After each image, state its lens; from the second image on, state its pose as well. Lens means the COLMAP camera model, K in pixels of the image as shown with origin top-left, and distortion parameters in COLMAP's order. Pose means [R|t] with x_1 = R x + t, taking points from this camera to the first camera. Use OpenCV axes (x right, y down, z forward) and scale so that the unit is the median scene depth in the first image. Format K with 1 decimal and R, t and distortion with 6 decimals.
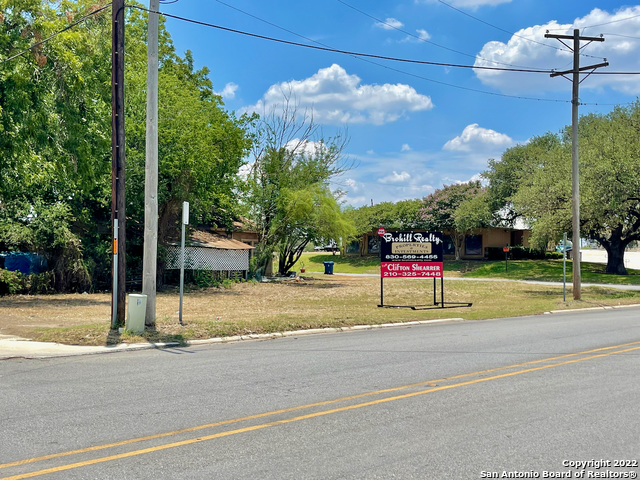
lens RADIAL K [[829.1, 0, 320.0], [0, 829.1, 240.6], [0, 0, 1]] dist [0.002041, 0.000000]
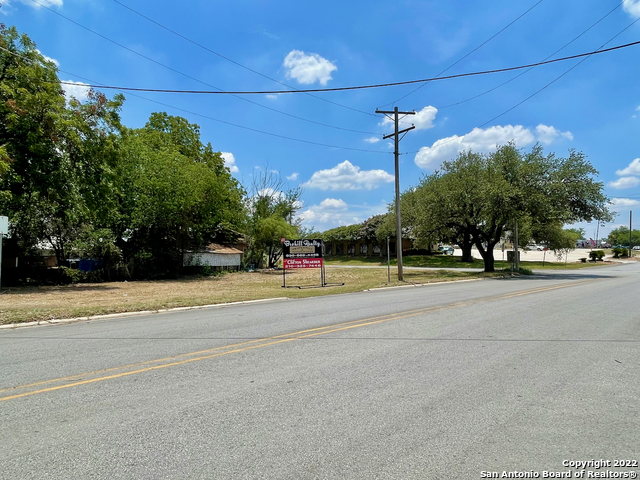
lens RADIAL K [[410.2, 0, 320.6], [0, 410.2, 238.9], [0, 0, 1]] dist [-0.001478, -0.002750]
pose [[0.998172, -0.027389, -0.053869, 0.169405], [0.026083, 0.999352, -0.024792, 0.007873], [0.054513, 0.023342, 0.998240, 0.189410]]
